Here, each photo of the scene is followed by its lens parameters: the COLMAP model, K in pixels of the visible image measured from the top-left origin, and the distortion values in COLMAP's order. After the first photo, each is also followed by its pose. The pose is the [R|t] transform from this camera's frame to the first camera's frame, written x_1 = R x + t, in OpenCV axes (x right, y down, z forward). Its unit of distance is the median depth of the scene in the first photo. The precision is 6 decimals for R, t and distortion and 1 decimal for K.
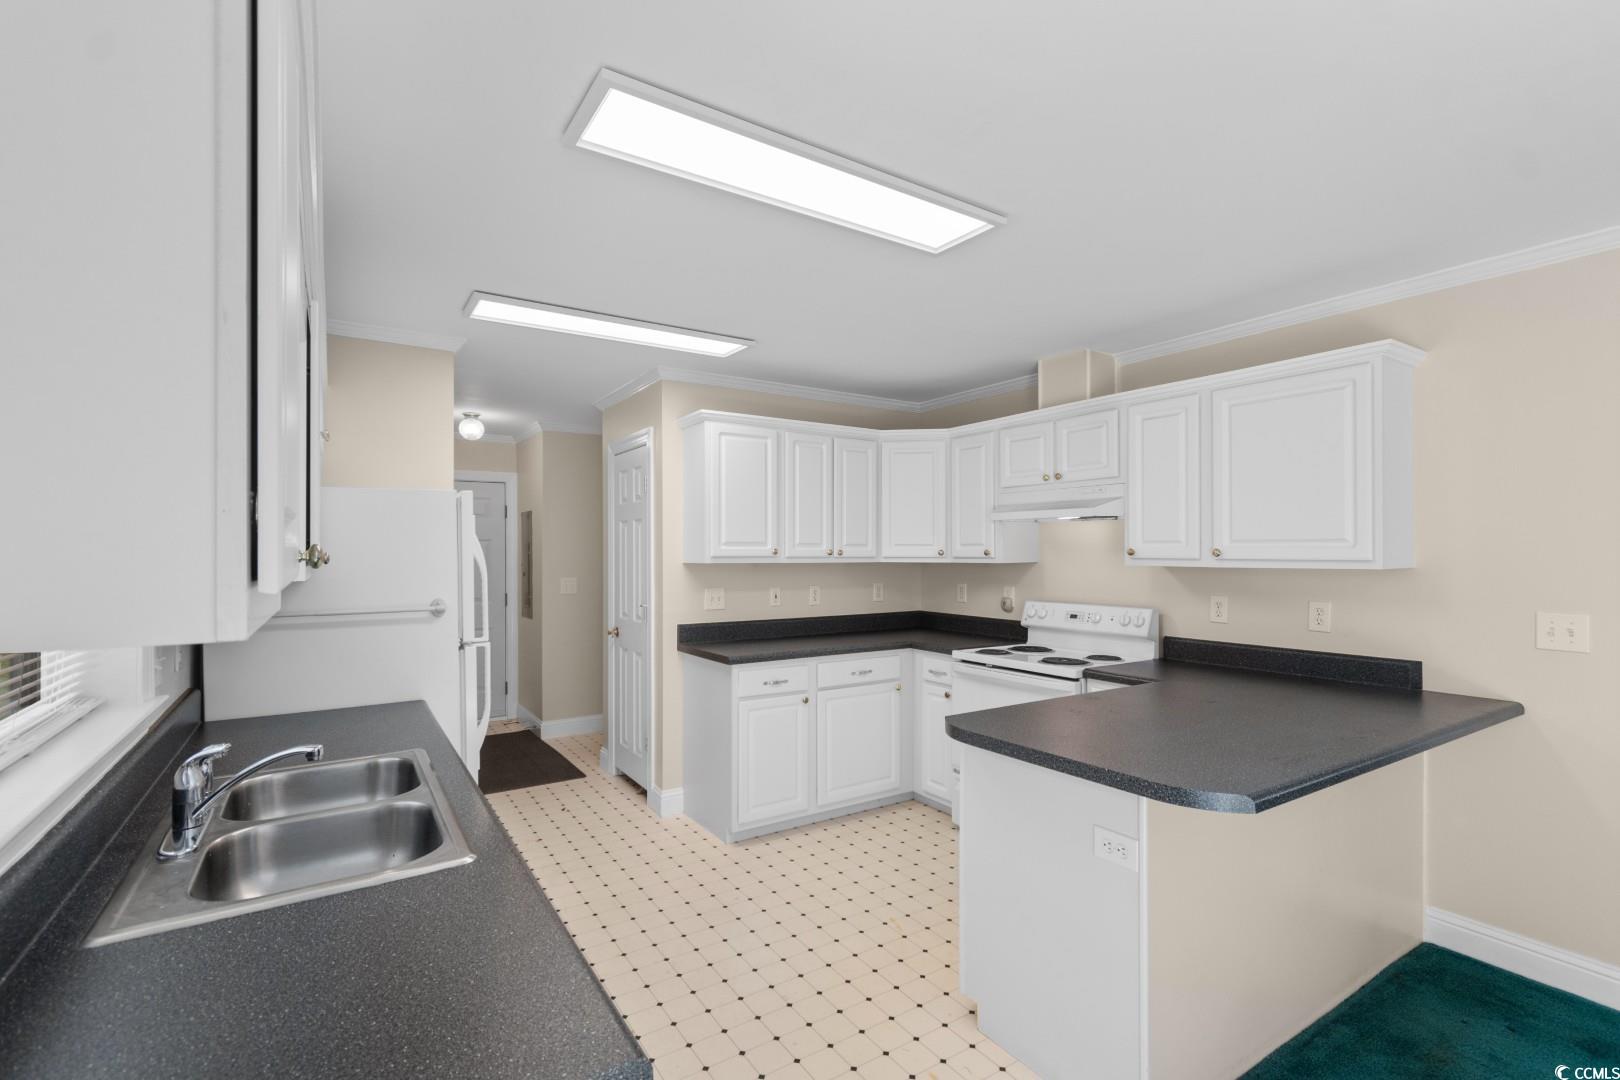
lens RADIAL K [[720.7, 0, 813.0], [0, 720.7, 548.8], [0, 0, 1]] dist [0.002861, 0.001115]
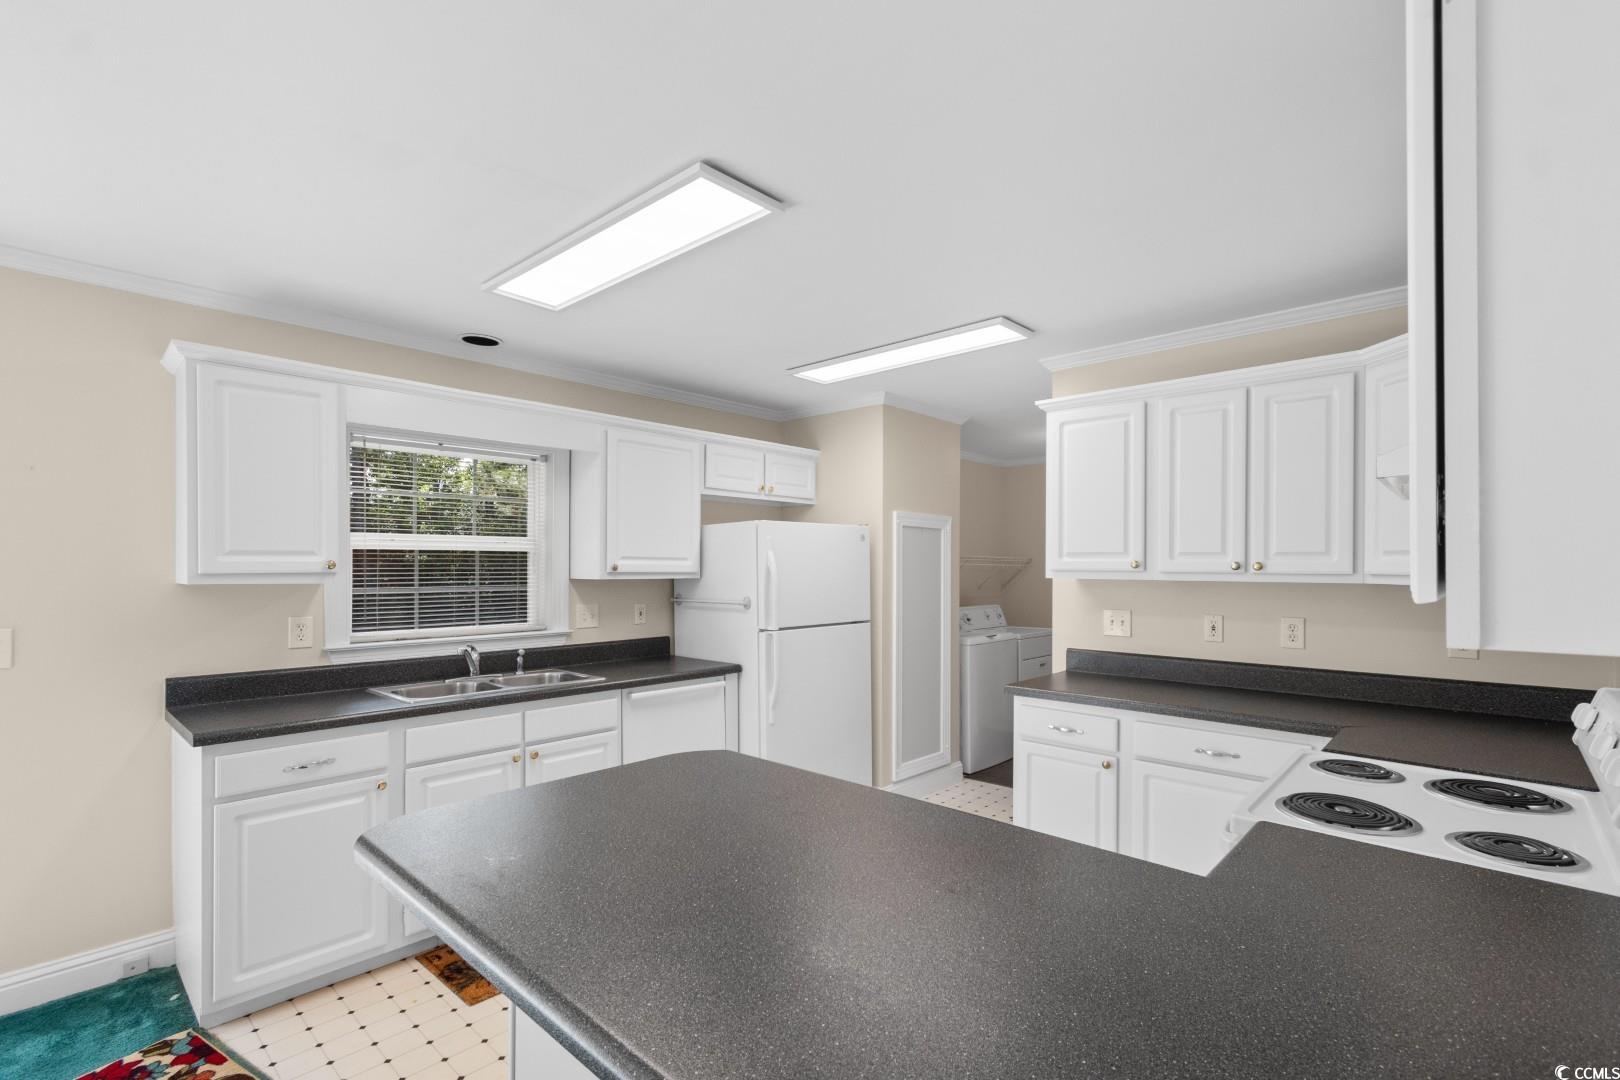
lens RADIAL K [[720.7, 0, 822.6], [0, 720.7, 568.1], [0, 0, 1]] dist [0.002861, 0.001115]
pose [[0.227990, 0.004483, -0.973653, 0.579971], [0.004707, 0.999973, 0.005706, 0.001942], [0.973652, -0.005884, 0.227962, 0.493788]]
